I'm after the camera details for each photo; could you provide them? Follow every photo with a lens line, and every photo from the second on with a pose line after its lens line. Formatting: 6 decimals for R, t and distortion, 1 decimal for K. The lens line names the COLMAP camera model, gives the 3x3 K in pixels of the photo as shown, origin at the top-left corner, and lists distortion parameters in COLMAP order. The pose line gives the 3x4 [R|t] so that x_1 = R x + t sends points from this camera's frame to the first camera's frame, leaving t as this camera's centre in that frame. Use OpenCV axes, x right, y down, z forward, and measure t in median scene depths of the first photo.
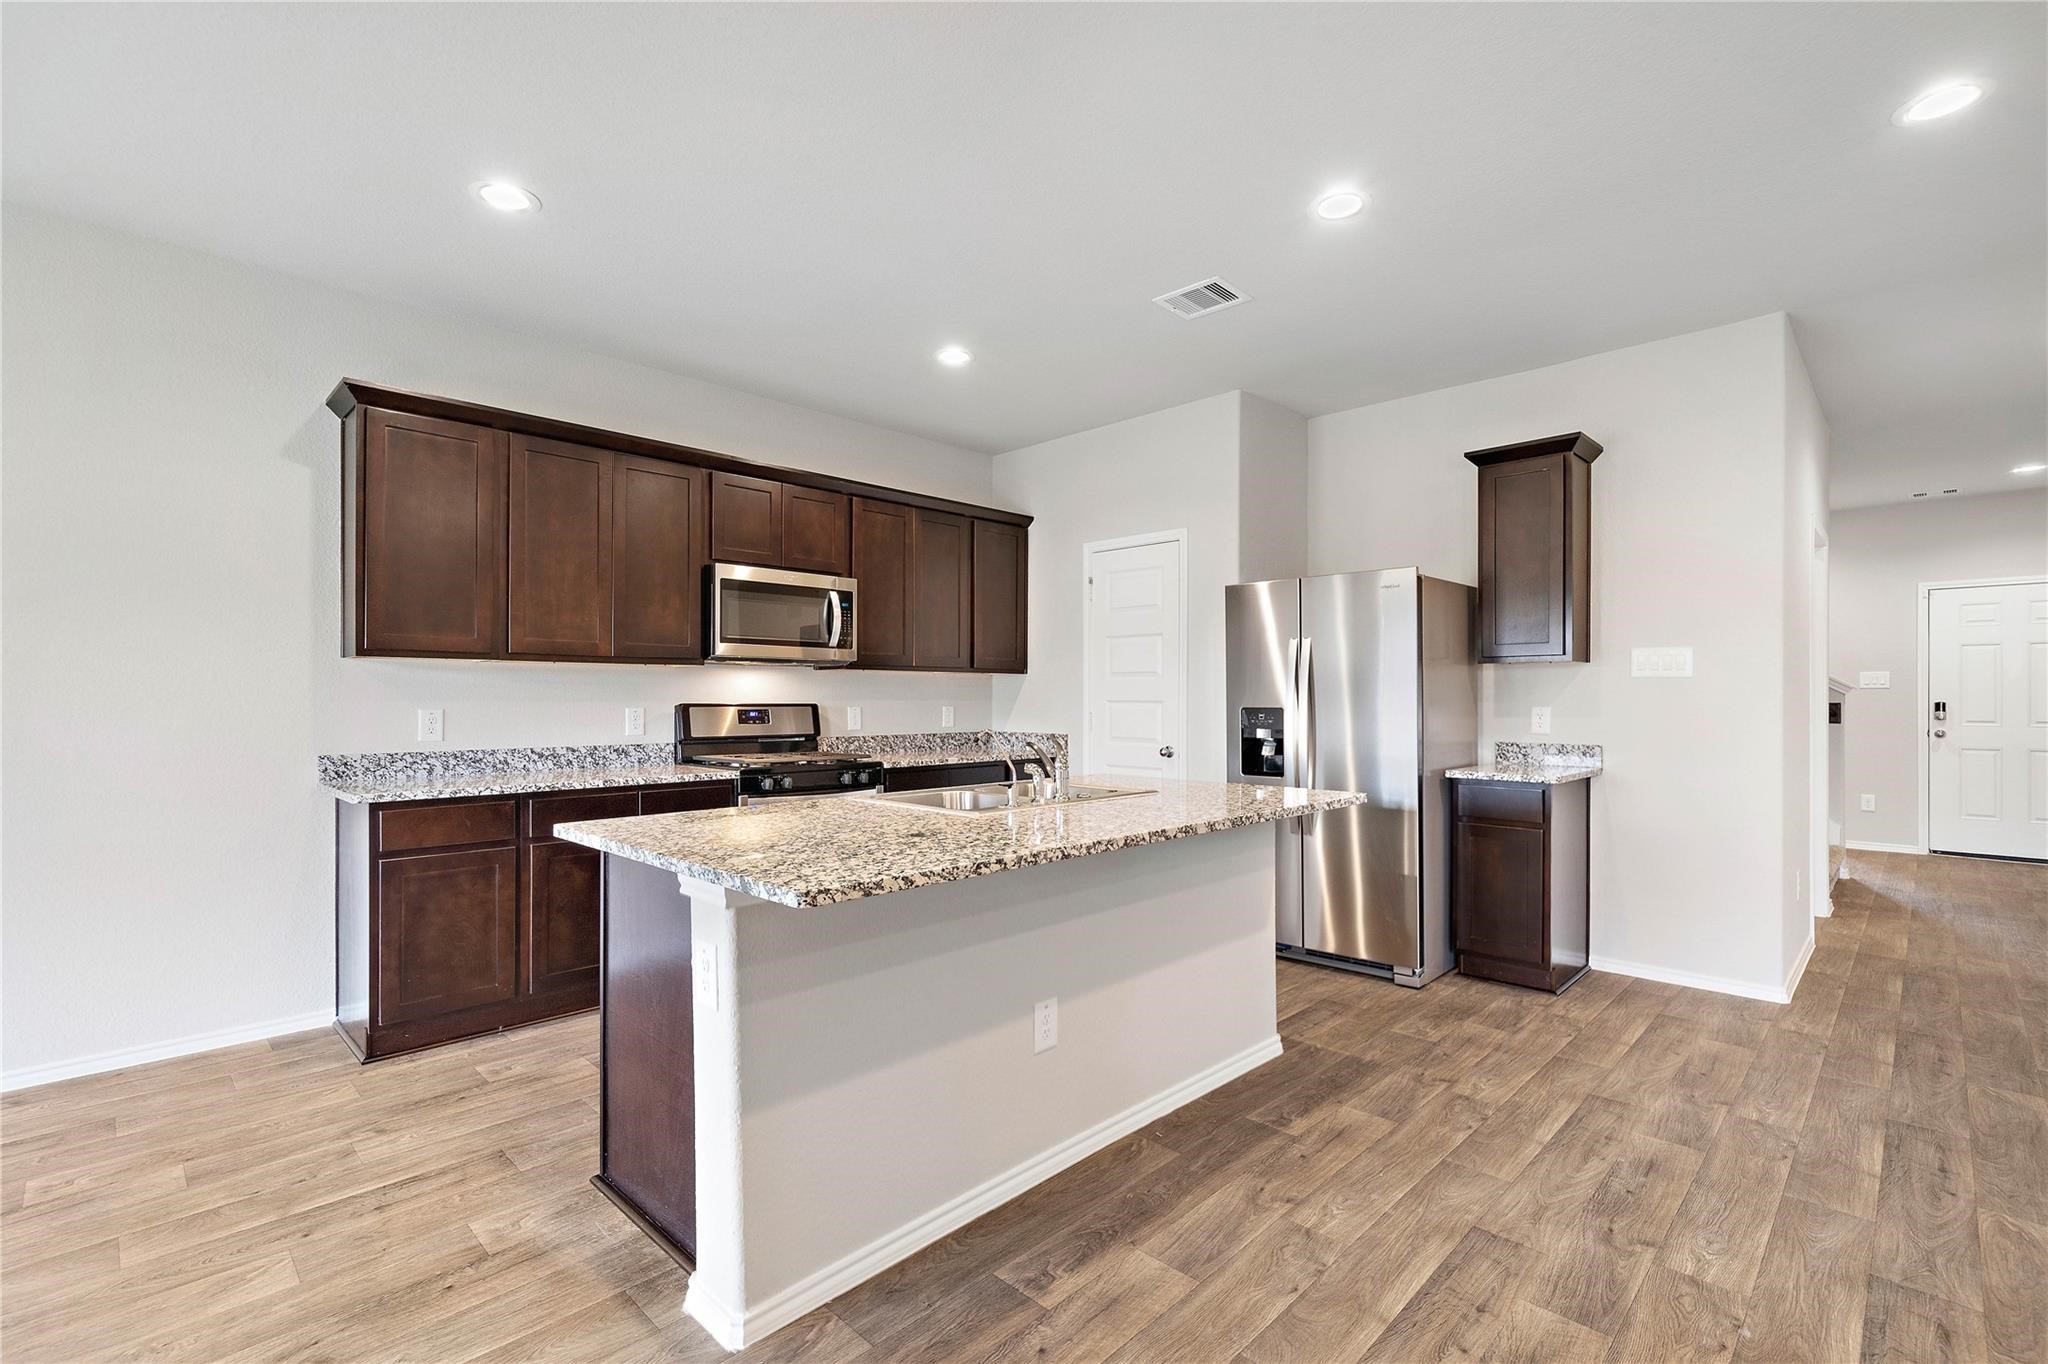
lens RADIAL K [[920.7, 0, 1022.4], [0, 920.7, 698.2], [0, 0, 1]] dist [0.001573, -0.000199]
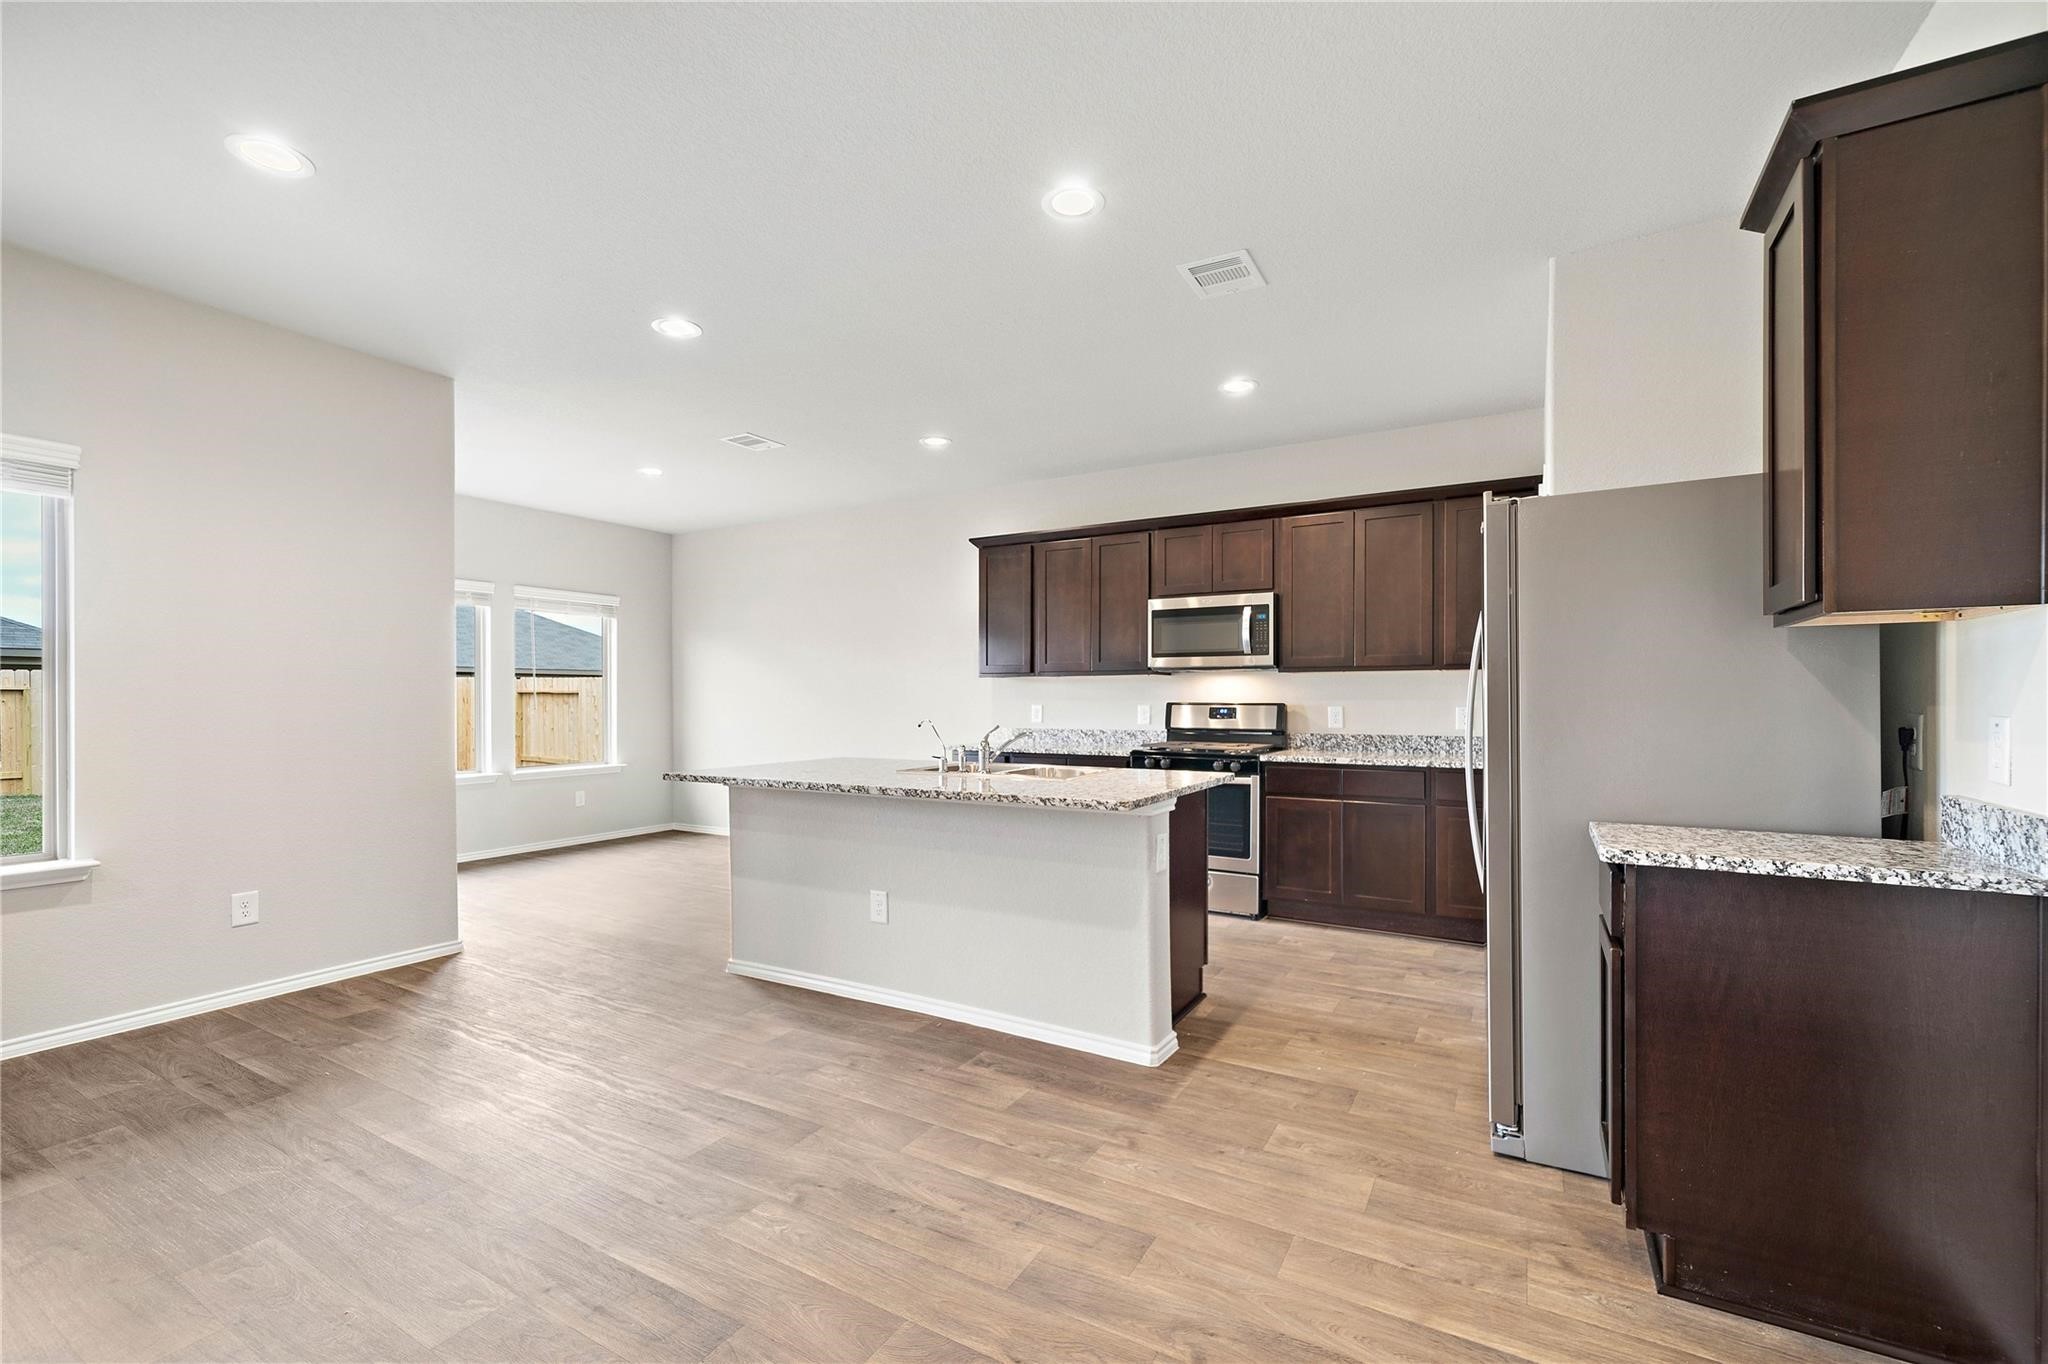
lens RADIAL K [[859.0, 0, 1025.9], [0, 859.0, 697.5], [0, 0, 1]] dist [0.000051, 0.000013]
pose [[0.252972, -0.001419, -0.967472, 0.944711], [0.001381, 0.999998, -0.001106, -0.000094], [0.967472, -0.001056, 0.252974, 0.548510]]
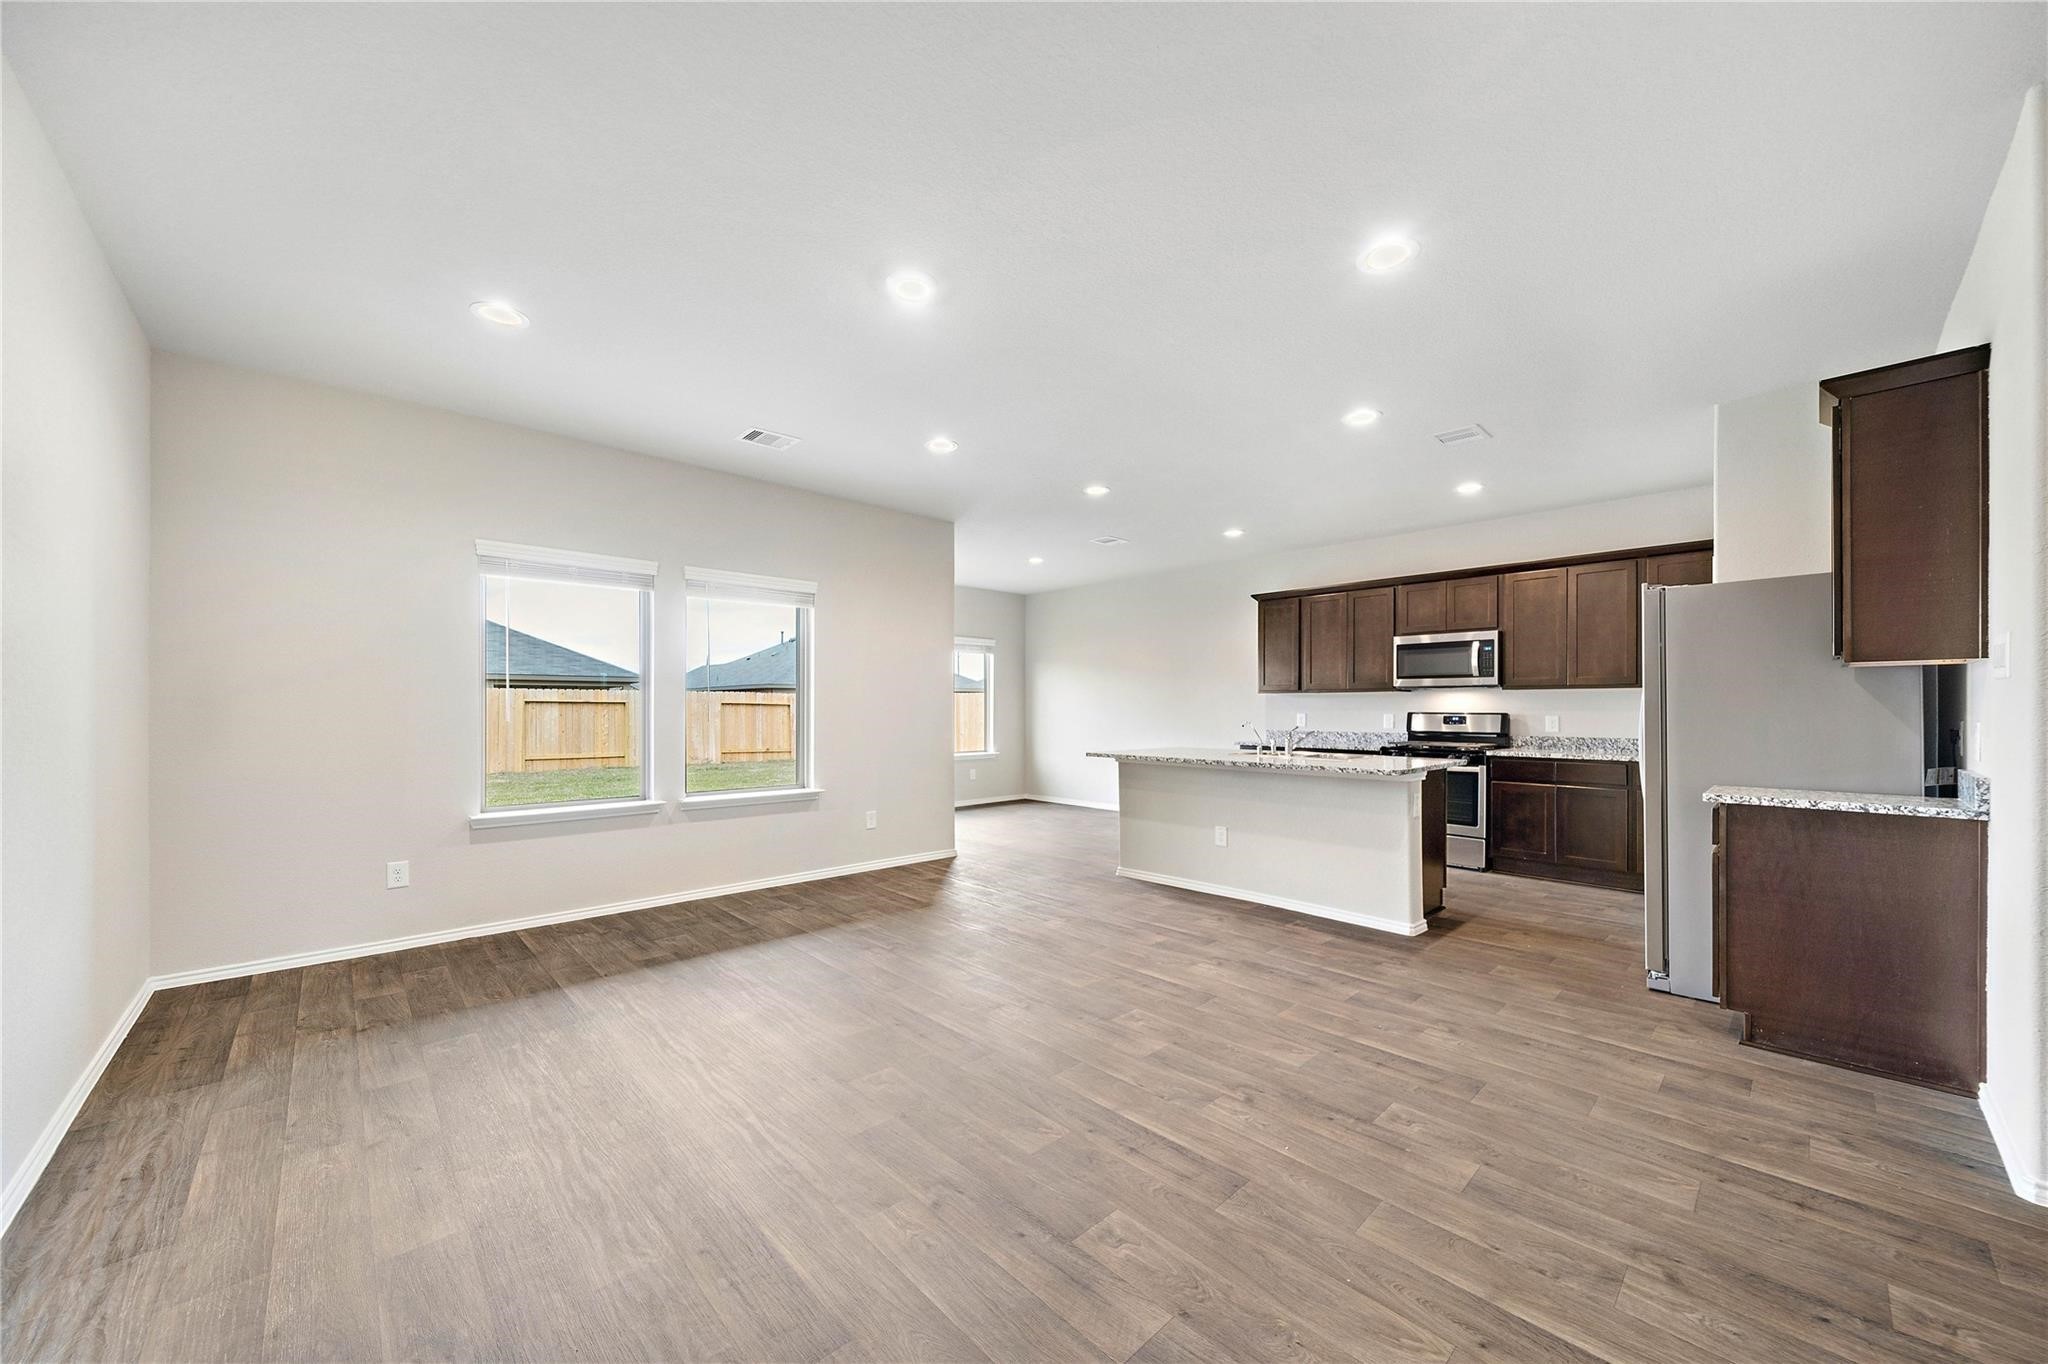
lens RADIAL K [[739.9, 0, 1025.0], [0, 739.9, 705.9], [0, 0, 1]] dist [-0.001303, -0.000136]
pose [[-0.036018, -0.003040, -0.999347, 1.320180], [-0.000864, 0.999995, -0.003011, -0.001289], [0.999351, 0.000755, -0.036021, 0.332632]]
